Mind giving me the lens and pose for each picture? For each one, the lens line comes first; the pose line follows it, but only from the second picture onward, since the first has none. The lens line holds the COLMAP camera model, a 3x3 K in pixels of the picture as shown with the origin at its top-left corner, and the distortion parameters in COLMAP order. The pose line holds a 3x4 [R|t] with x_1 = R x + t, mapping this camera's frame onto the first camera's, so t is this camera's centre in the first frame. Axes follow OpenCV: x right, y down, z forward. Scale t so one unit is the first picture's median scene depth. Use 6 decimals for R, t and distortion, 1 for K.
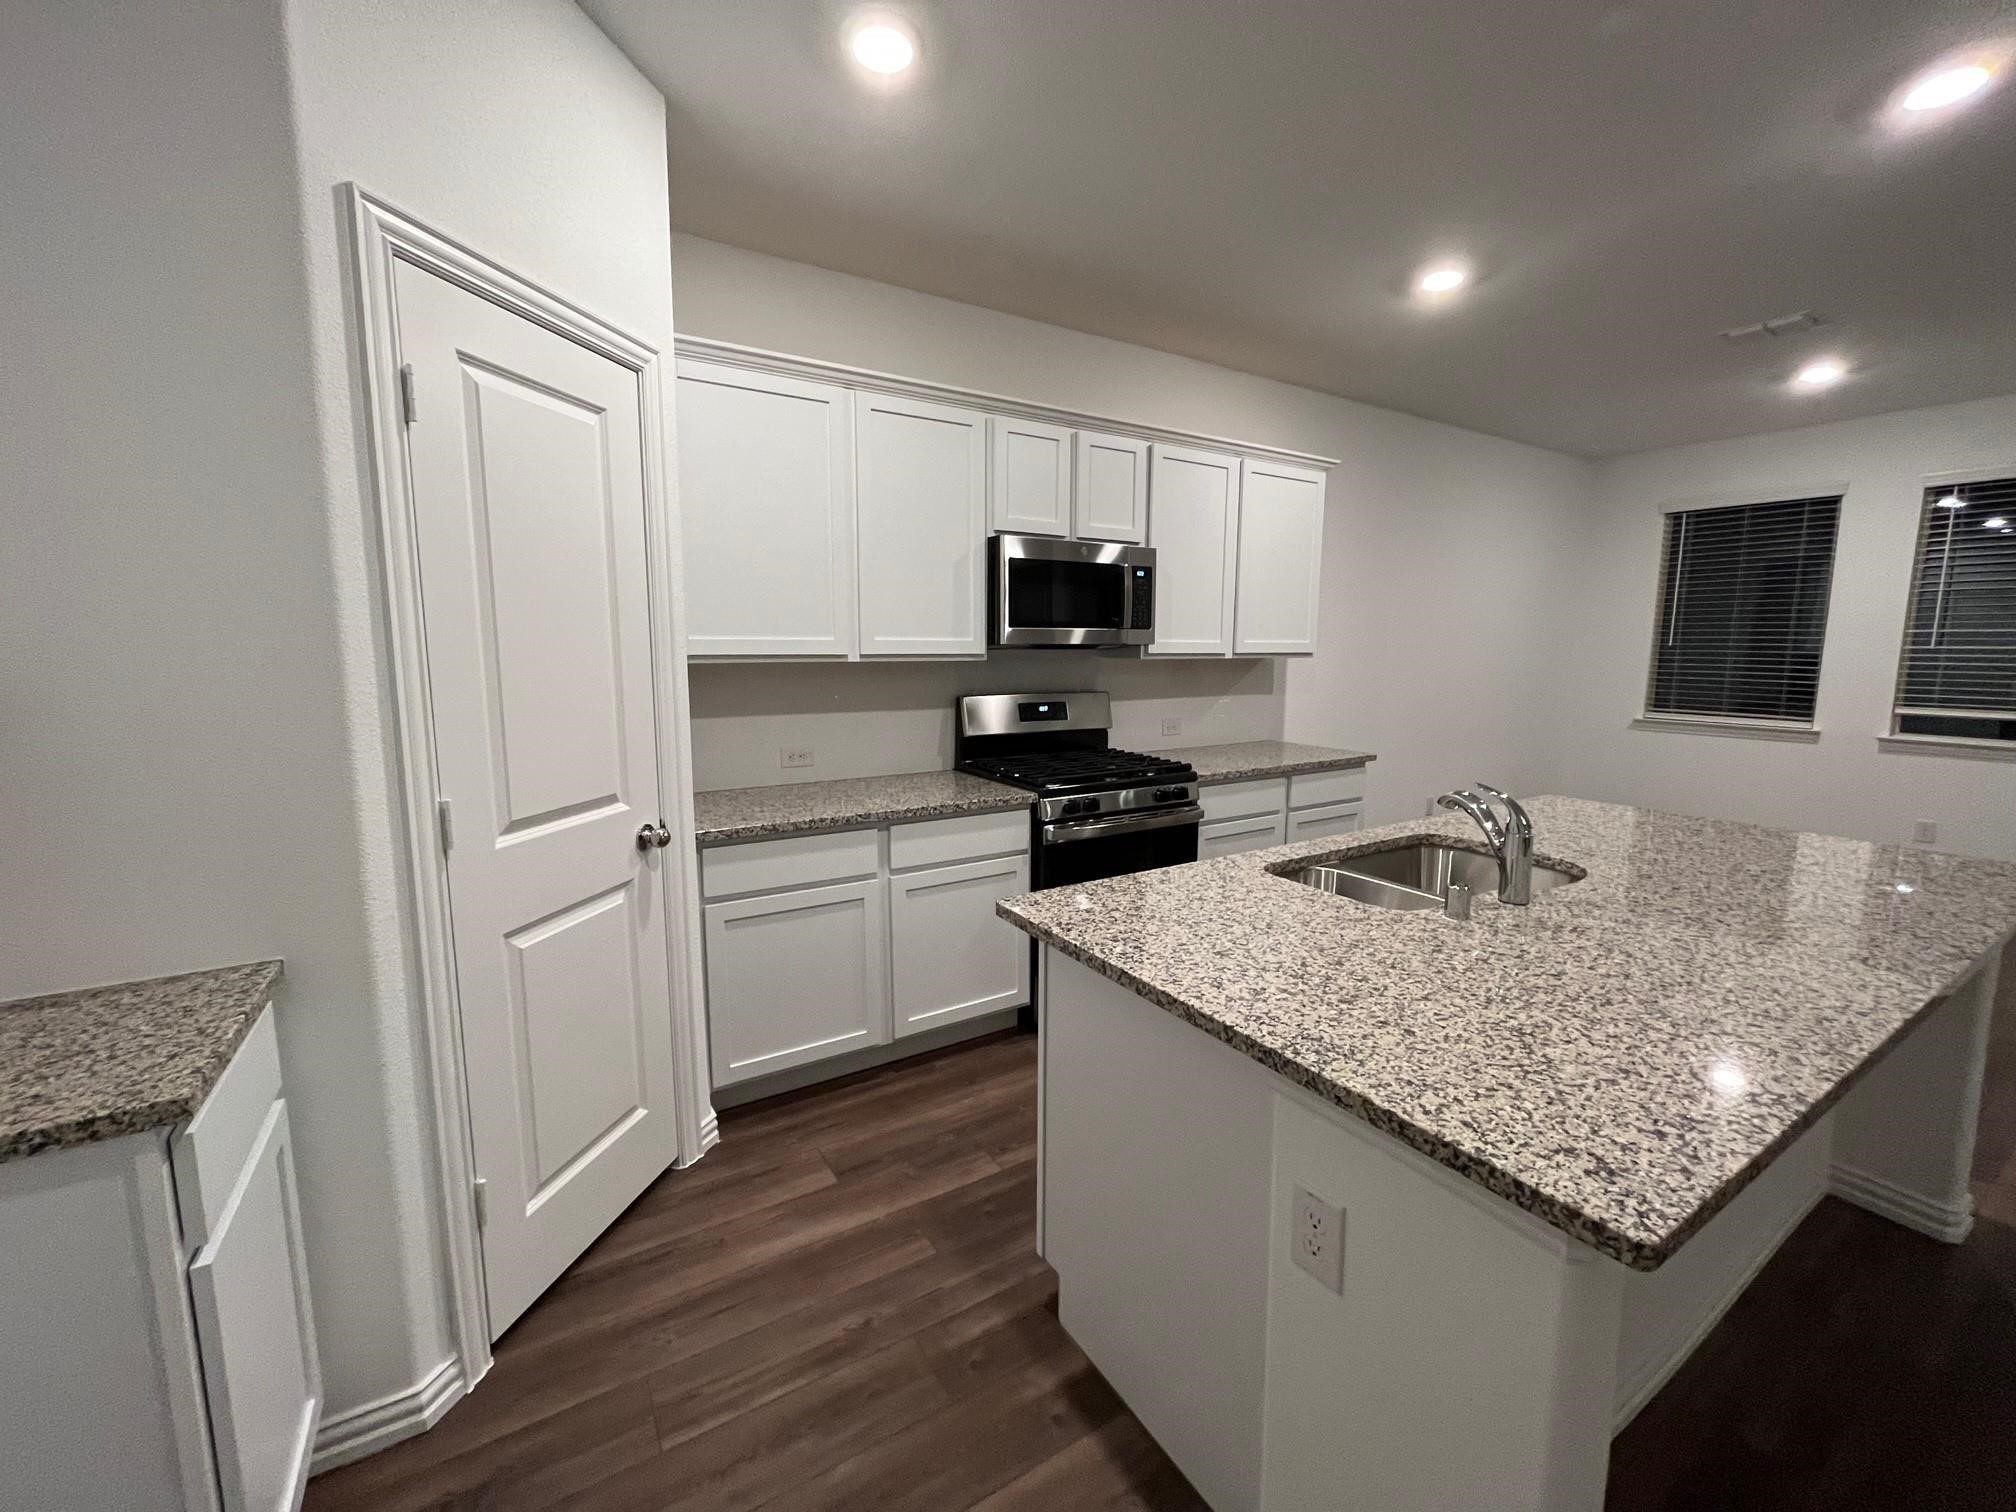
lens RADIAL K [[808.4, 0, 1006.1], [0, 808.4, 747.6], [0, 0, 1]] dist [-0.003321, -0.000218]
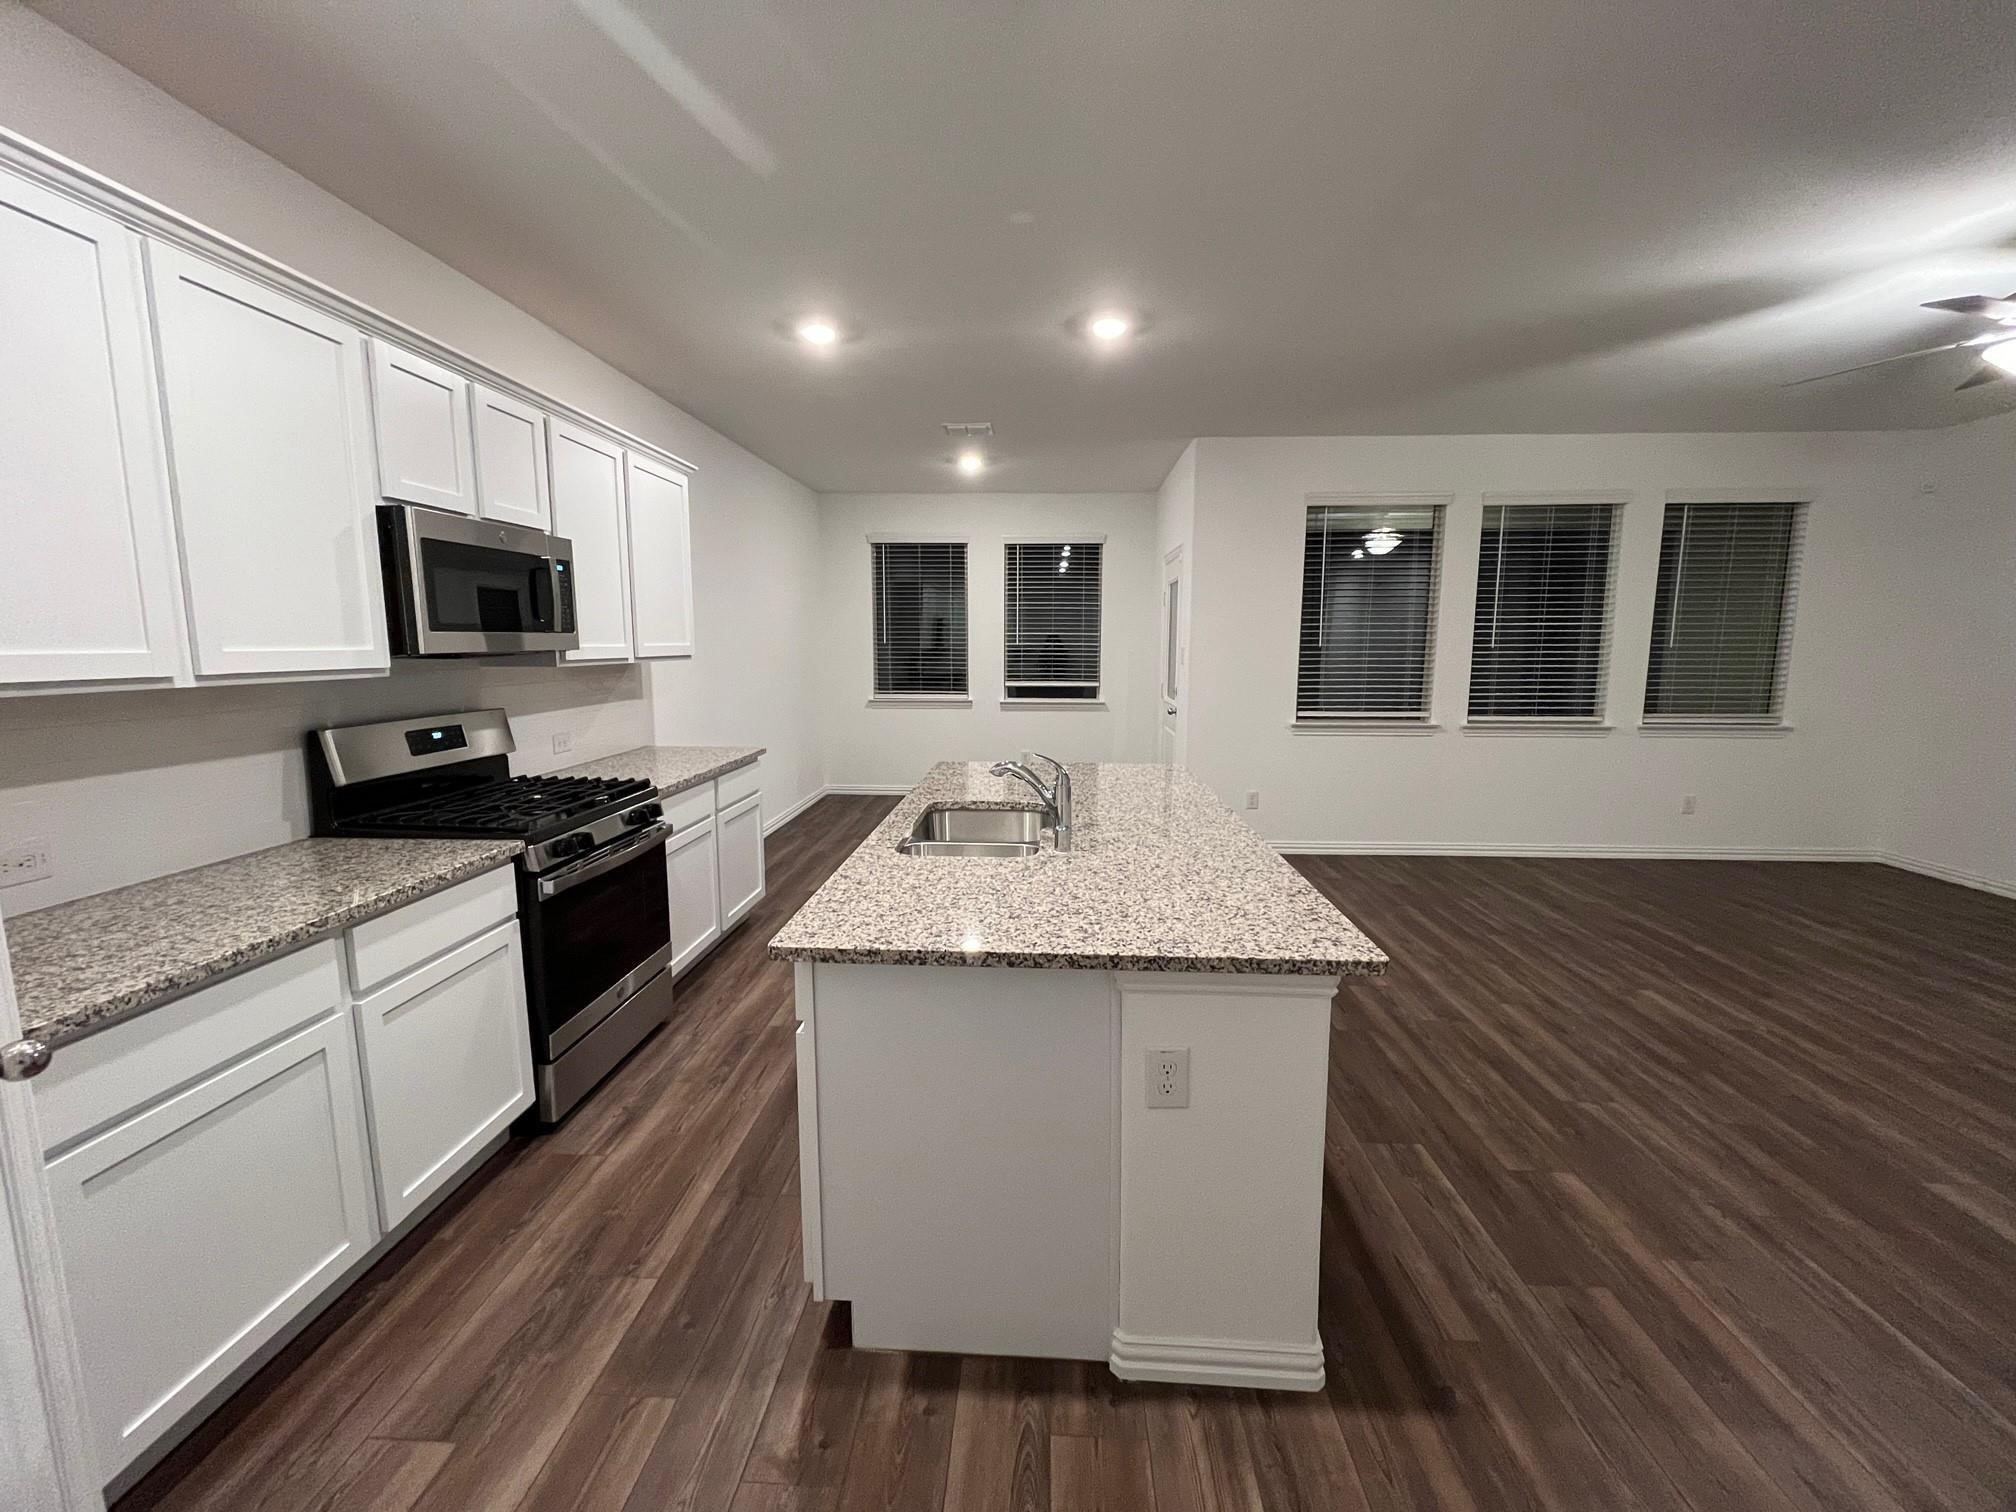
lens RADIAL K [[808.4, 0, 1006.1], [0, 808.4, 747.6], [0, 0, 1]] dist [-0.003321, -0.000218]
pose [[0.571212, -0.111126, 0.813246, -0.518795], [0.105822, 0.992494, 0.061292, -0.051599], [-0.813953, 0.051048, 0.578684, 0.231086]]
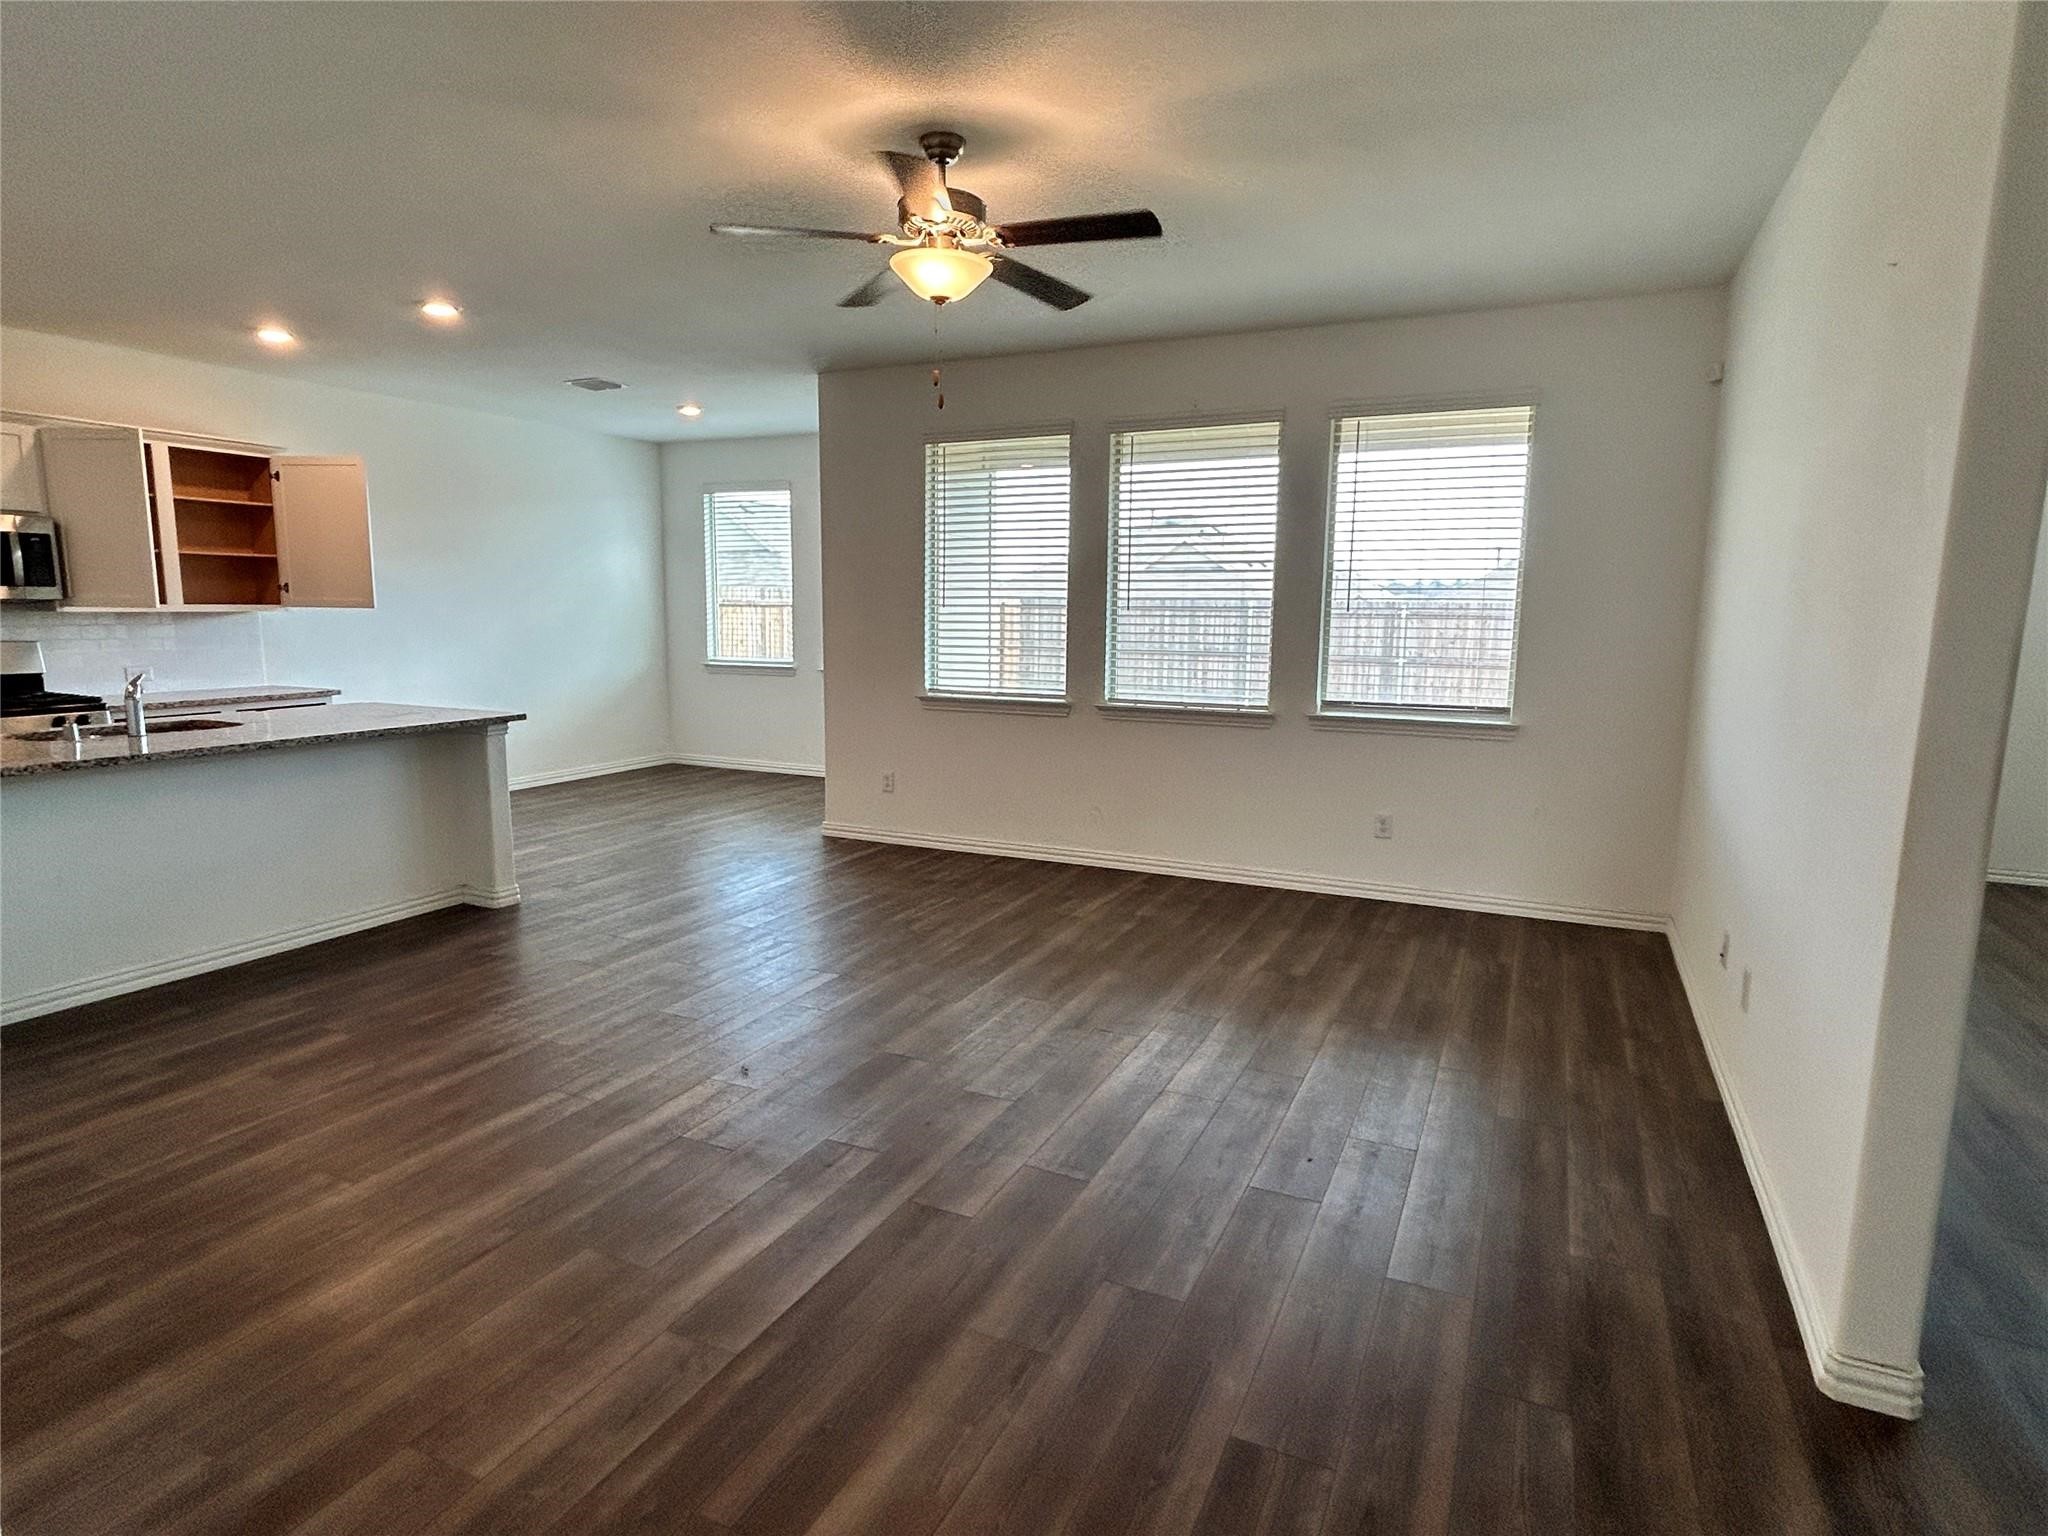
lens RADIAL K [[1097.2, 0, 1024.0], [0, 1097.2, 768.0], [0, 0, 1]] dist [0.000979, 0.000310]
pose [[0.838781, -0.075016, 0.539276, 0.898381], [0.062401, 0.997182, 0.041655, 0.263769], [-0.540881, -0.001288, 0.841098, -2.100588]]
